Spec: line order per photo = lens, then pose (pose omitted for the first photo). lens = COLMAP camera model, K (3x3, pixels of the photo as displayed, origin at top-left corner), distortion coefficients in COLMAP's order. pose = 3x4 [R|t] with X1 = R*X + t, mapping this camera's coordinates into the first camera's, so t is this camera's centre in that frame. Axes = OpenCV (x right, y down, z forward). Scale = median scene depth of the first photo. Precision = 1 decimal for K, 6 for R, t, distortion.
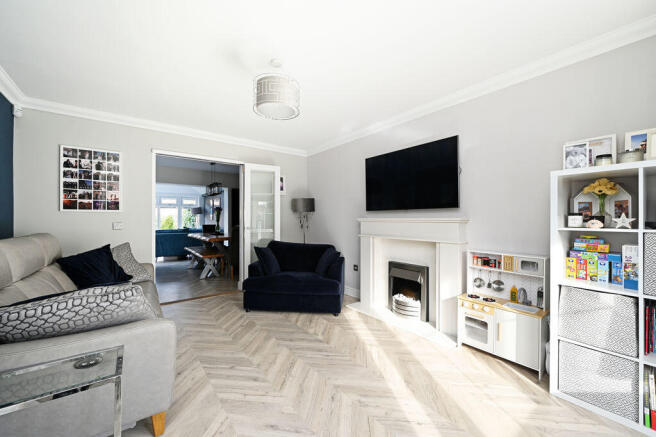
lens RADIAL K [[256.7, 0, 326.3], [0, 256.7, 218.3], [0, 0, 1]] dist [-0.002195, -0.000318]
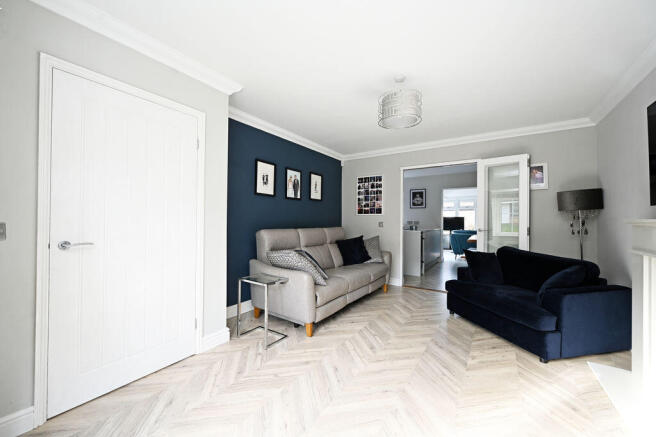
lens RADIAL K [[256.7, 0, 326.3], [0, 256.7, 218.3], [0, 0, 1]] dist [-0.002195, -0.000318]
pose [[0.317108, -0.003895, -0.948381, 0.513044], [-0.004449, 0.999974, -0.005595, 0.003711], [0.948379, 0.005993, 0.317083, 0.239232]]
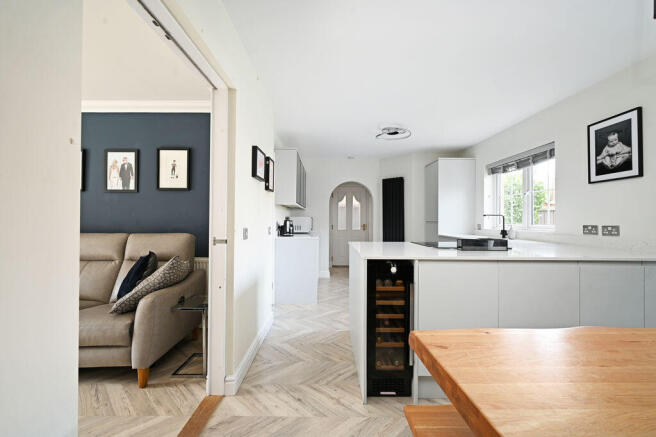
lens RADIAL K [[285.8, 0, 328.0], [0, 285.8, 218.5], [0, 0, 1]] dist [-0.002763, -0.000297]
pose [[-0.612917, -0.011342, -0.790066, -0.415691], [-0.002790, 0.999922, -0.012190, 0.006001], [0.790142, -0.005267, -0.612901, 1.703913]]
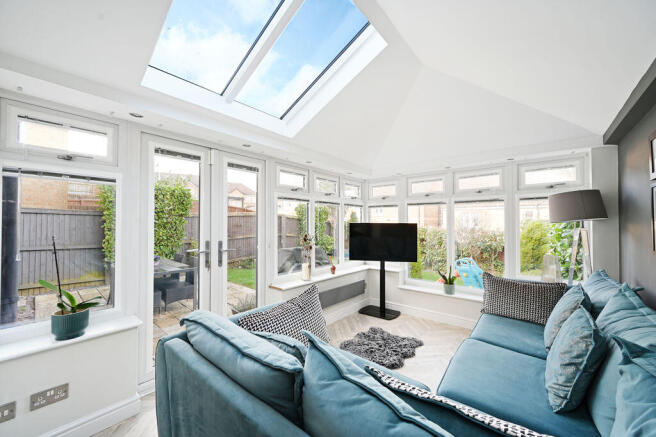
lens RADIAL K [[256.7, 0, 326.3], [0, 256.7, 218.3], [0, 0, 1]] dist [-0.002195, -0.000318]
pose [[0.200187, -0.020434, -0.979545, -1.068205], [-0.000835, 0.999779, -0.021027, -0.040990], [0.979757, 0.005028, 0.200126, 2.441399]]
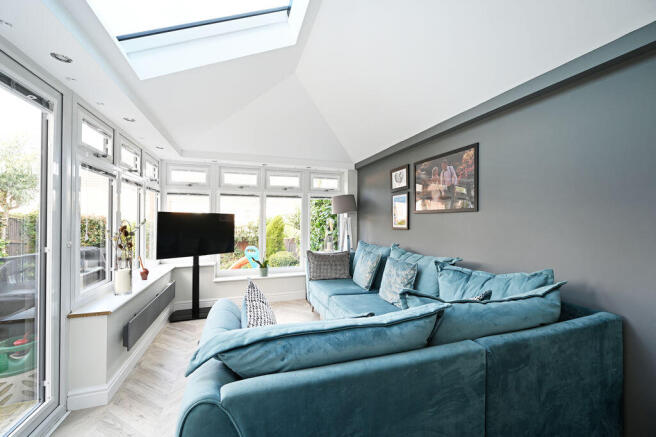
lens RADIAL K [[256.7, 0, 326.3], [0, 256.7, 218.3], [0, 0, 1]] dist [-0.002195, -0.000318]
pose [[0.943416, 0.002785, -0.331601, -1.360263], [-0.003200, 0.999995, -0.000705, -0.021652], [0.331597, 0.001727, 0.943420, 2.088333]]
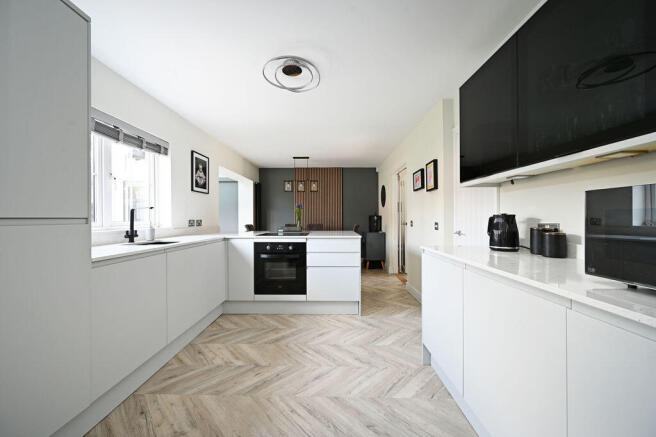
lens RADIAL K [[256.7, 0, 326.3], [0, 256.7, 218.3], [0, 0, 1]] dist [-0.002195, -0.000318]
pose [[0.632647, -0.004720, 0.774426, -2.093189], [0.001575, 0.999987, 0.004808, 0.002216], [-0.774439, -0.001822, 0.632646, 0.632456]]
